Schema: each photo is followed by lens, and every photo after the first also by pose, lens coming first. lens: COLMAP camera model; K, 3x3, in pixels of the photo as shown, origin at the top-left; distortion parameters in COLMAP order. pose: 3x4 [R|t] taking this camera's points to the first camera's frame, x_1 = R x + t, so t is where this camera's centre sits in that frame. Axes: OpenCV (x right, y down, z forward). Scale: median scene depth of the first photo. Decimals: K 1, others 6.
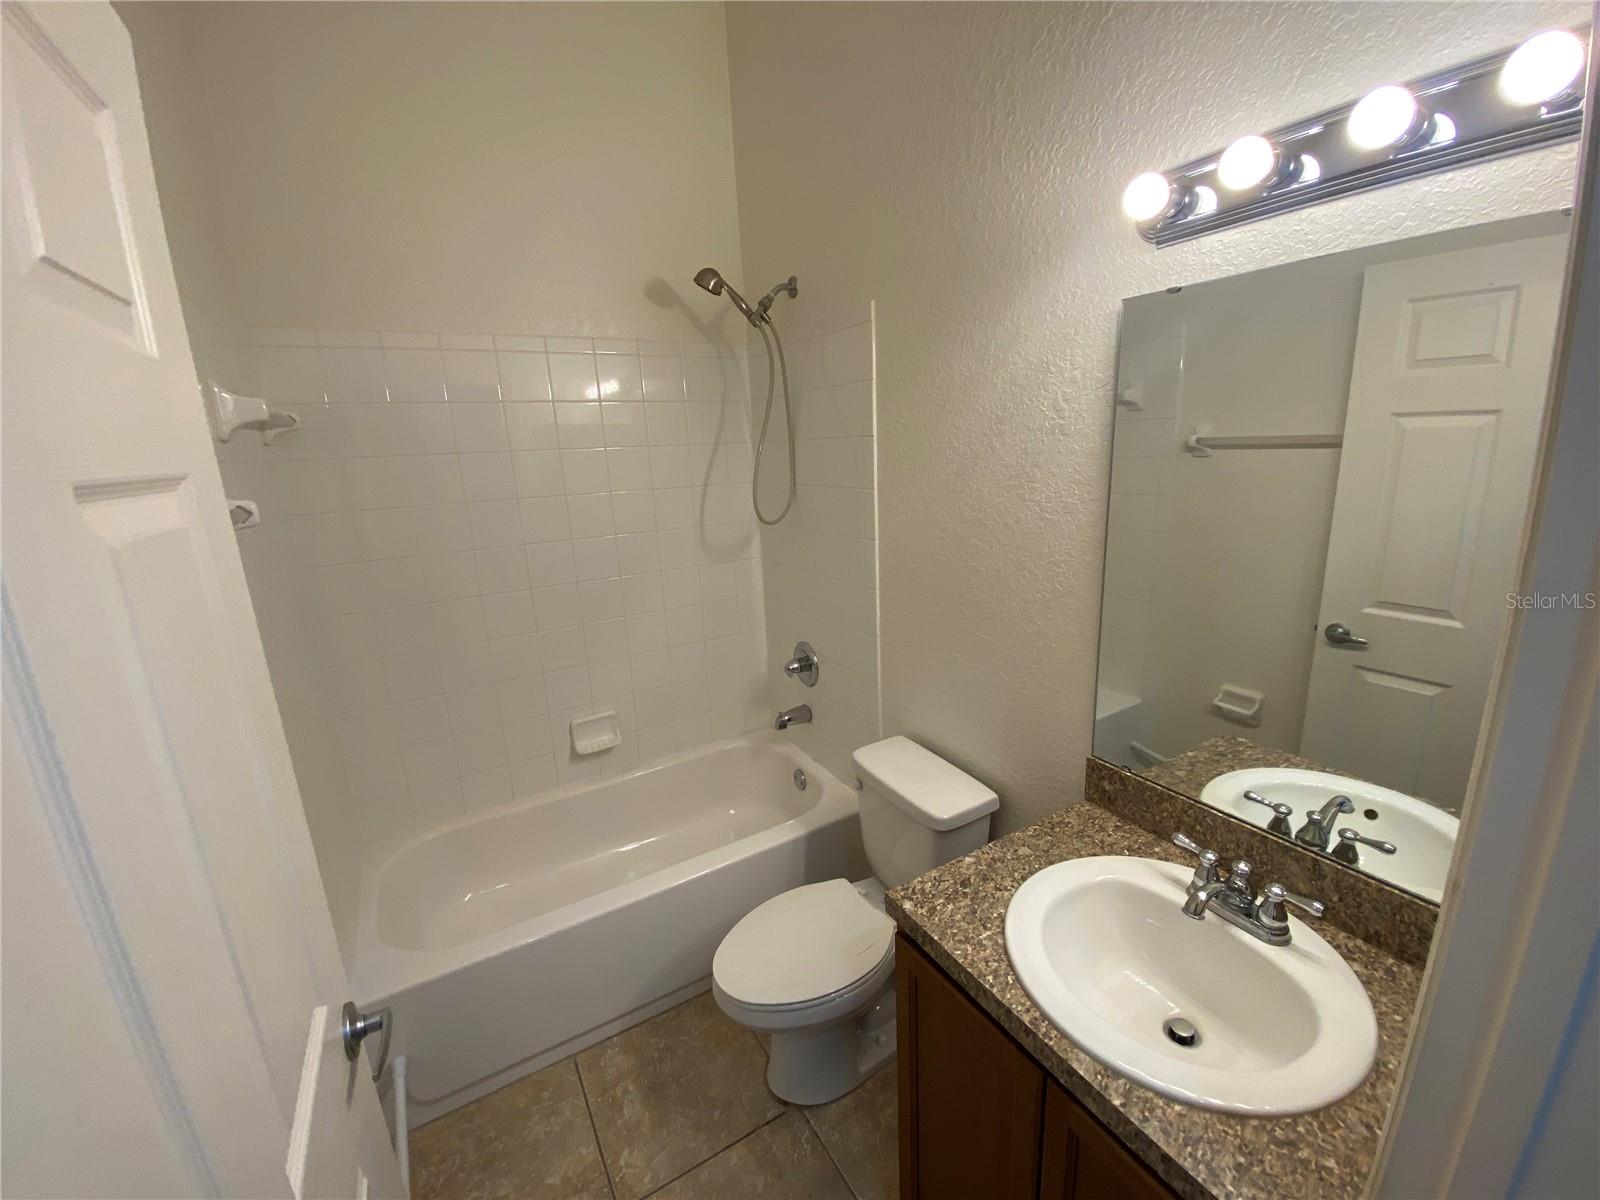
lens RADIAL K [[647.1, 0, 795.7], [0, 647.1, 595.0], [0, 0, 1]] dist [0.021664, -0.018853]
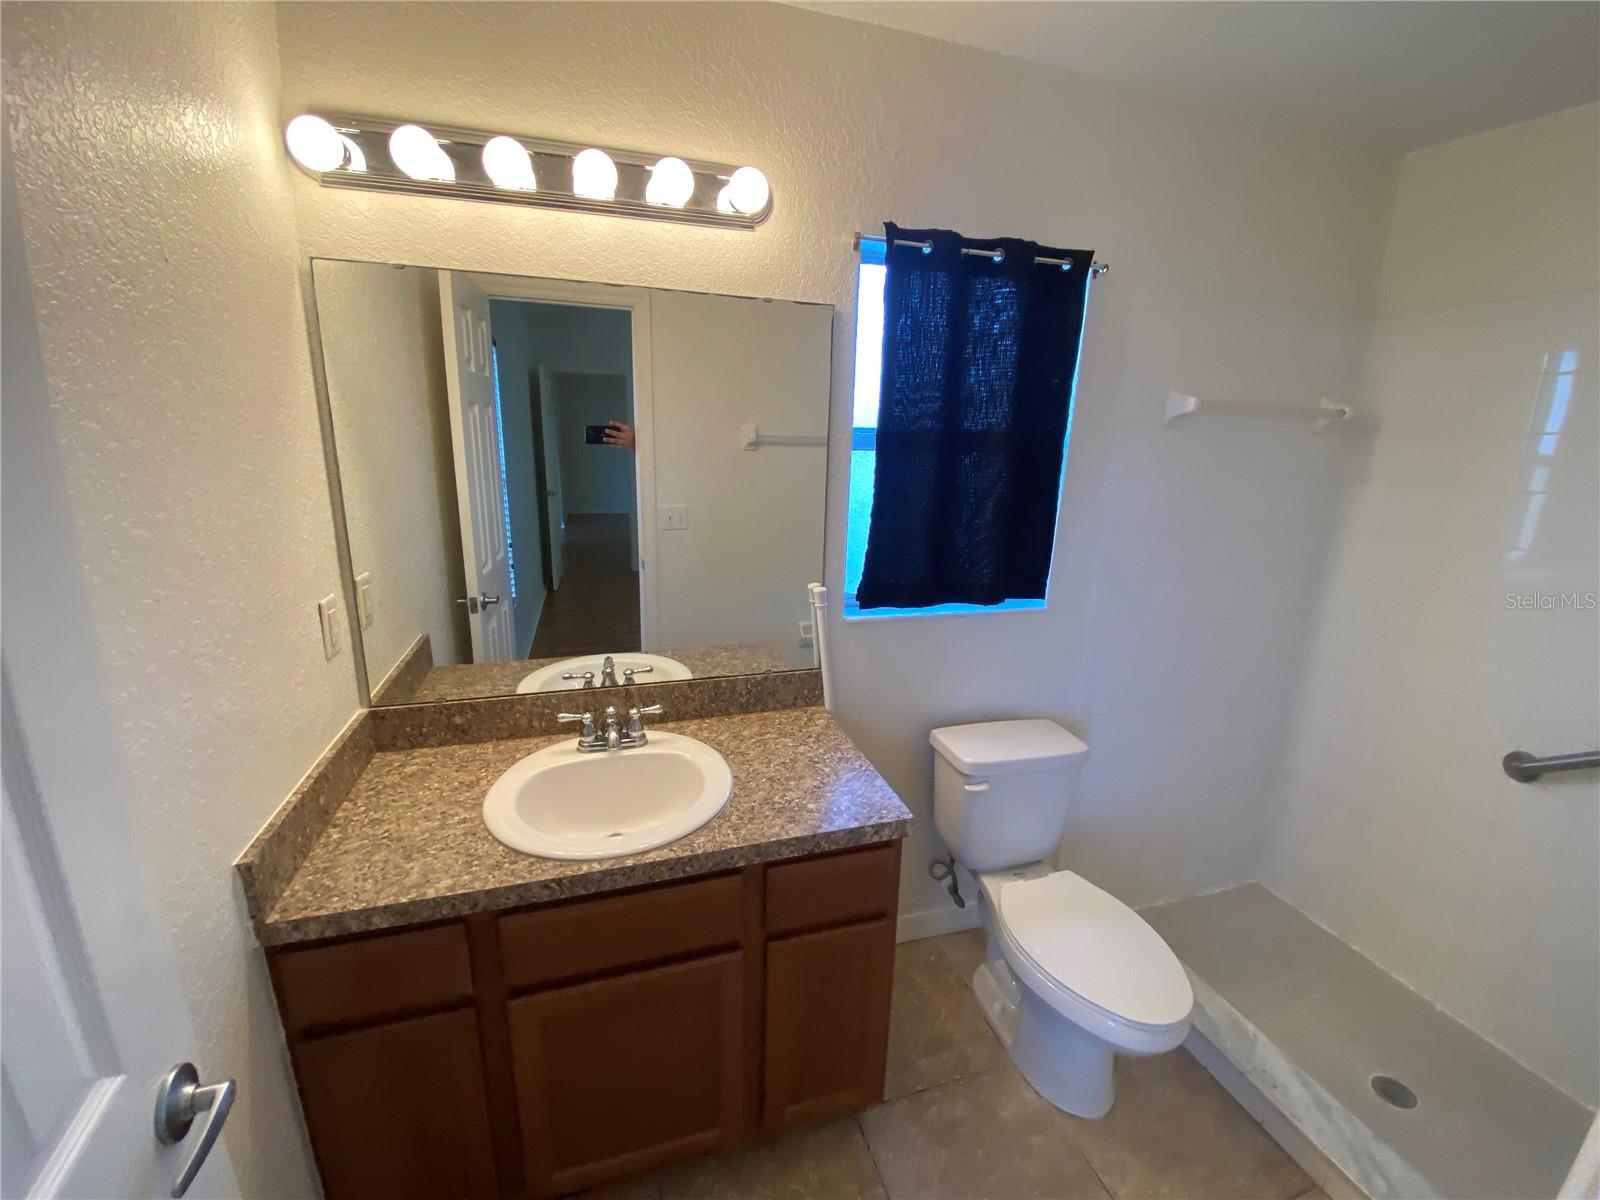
lens RADIAL K [[647.1, 0, 795.7], [0, 647.1, 595.0], [0, 0, 1]] dist [0.021664, -0.018853]
pose [[0.204234, -0.191528, 0.960003, -0.463089], [0.186850, 0.970271, 0.153825, 0.054059], [-0.960924, 0.147960, 0.233949, 0.273793]]
